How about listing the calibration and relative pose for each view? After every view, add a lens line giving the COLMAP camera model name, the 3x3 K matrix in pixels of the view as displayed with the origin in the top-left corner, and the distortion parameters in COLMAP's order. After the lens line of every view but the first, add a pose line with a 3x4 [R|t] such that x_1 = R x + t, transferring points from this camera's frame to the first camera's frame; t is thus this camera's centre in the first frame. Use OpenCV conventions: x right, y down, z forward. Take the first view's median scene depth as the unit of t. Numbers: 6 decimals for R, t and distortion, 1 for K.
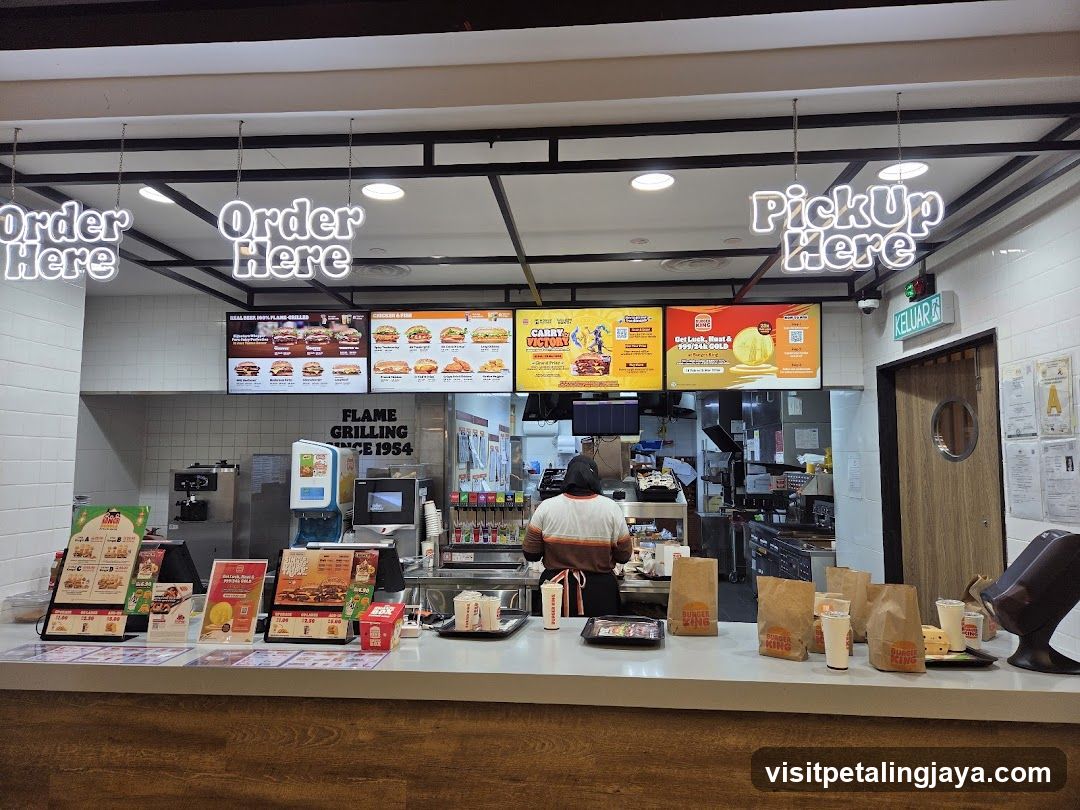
lens RADIAL K [[713.3, 0, 537.6], [0, 713.3, 399.3], [0, 0, 1]] dist [0.039289, -0.003723]
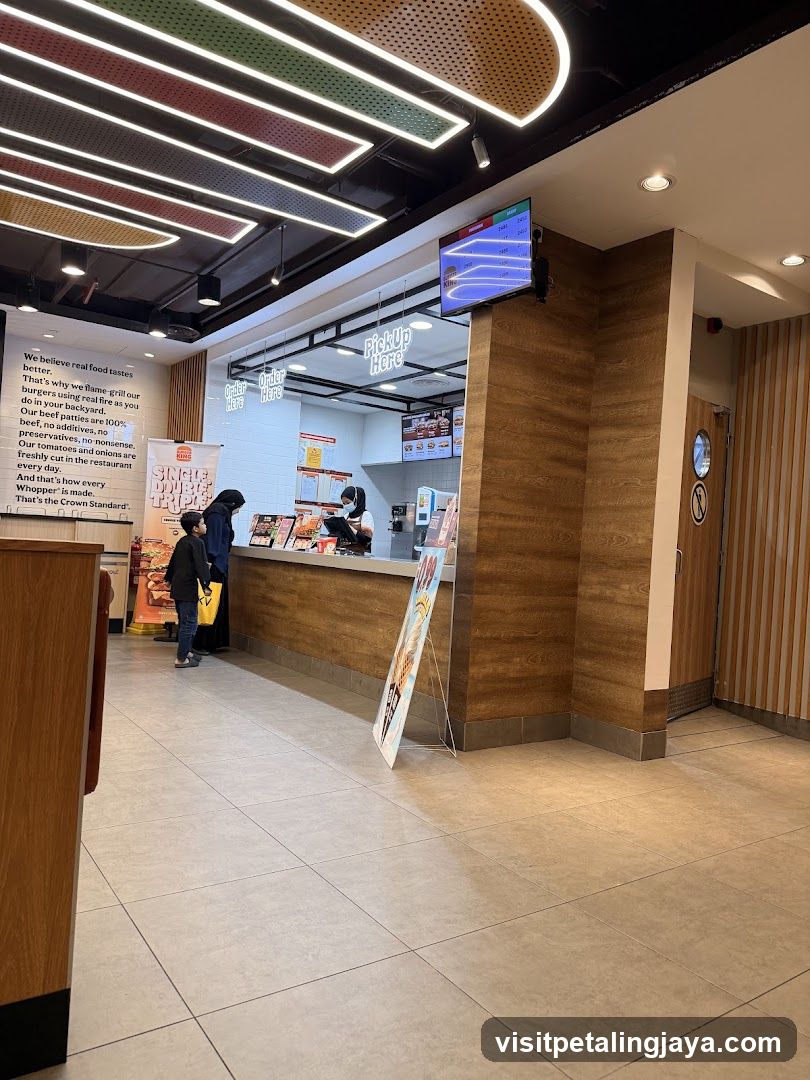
lens RADIAL K [[713.3, 0, 405.0], [0, 713.3, 540.0], [0, 0, 1]] dist [0.039289, -0.003723]
pose [[0.661058, 0.041395, -0.749192, 1.123560], [-0.003343, 0.998630, 0.052227, 0.116142], [0.750328, -0.032020, 0.660290, -0.212742]]
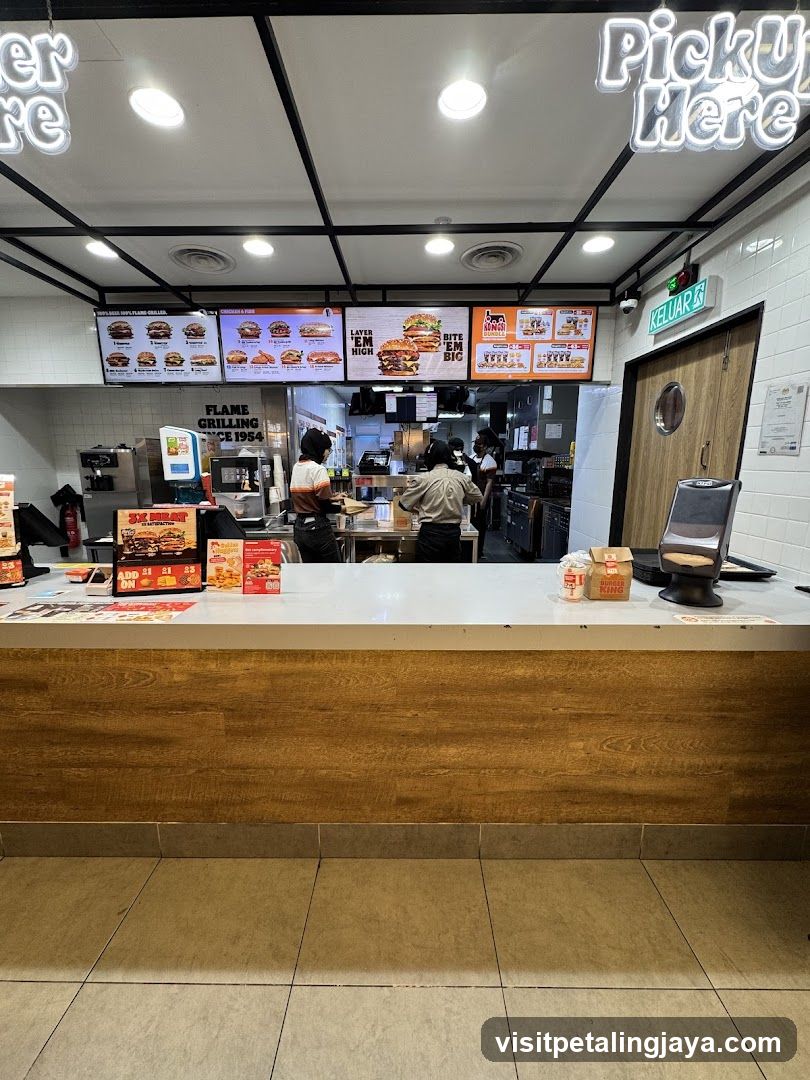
lens RADIAL K [[409.3, 0, 406.9], [0, 409.3, 534.1], [0, 0, 1]] dist [-0.000969, -0.000169]
pose [[0.996740, -0.017106, 0.078841, 0.029319], [-0.003336, 0.967689, 0.252125, 0.063812], [-0.080607, -0.251567, 0.964477, 0.259896]]
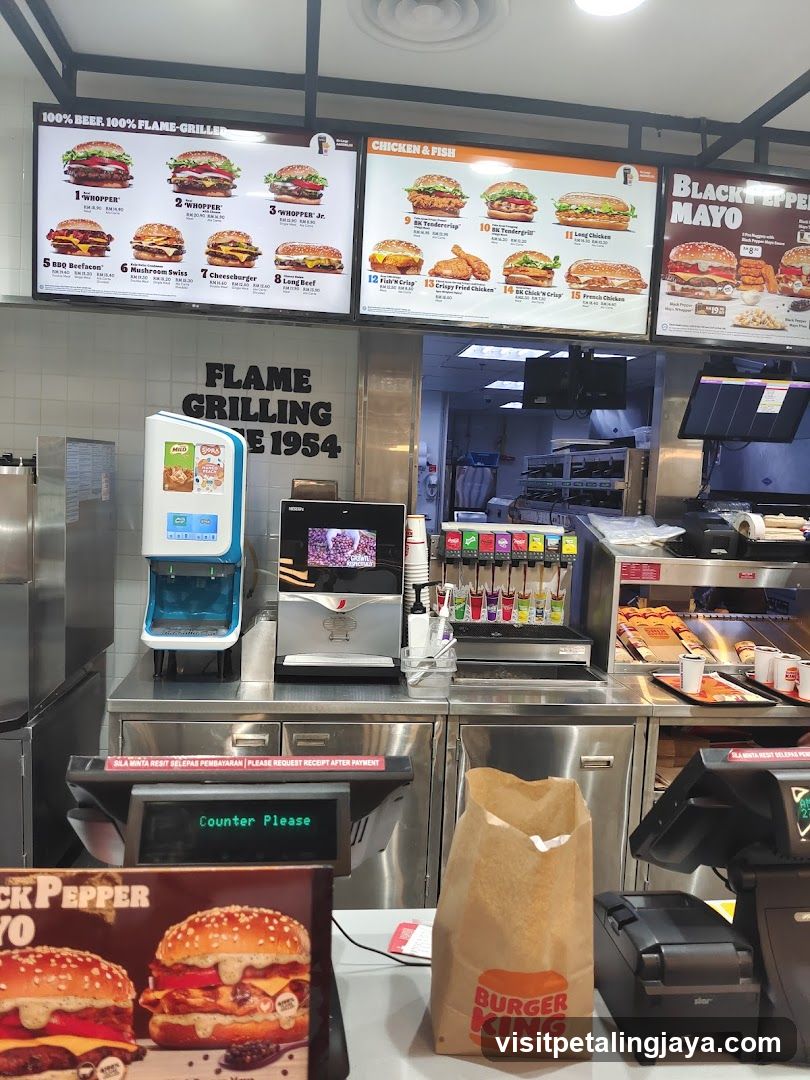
lens RADIAL K [[788.3, 0, 405.4], [0, 788.3, 544.8], [0, 0, 1]] dist [0.001760, -0.044607]
pose [[0.975575, 0.025227, 0.218213, -0.311977], [-0.061366, 0.985132, 0.160465, 0.053858], [-0.210921, -0.169936, 0.962618, 0.490632]]
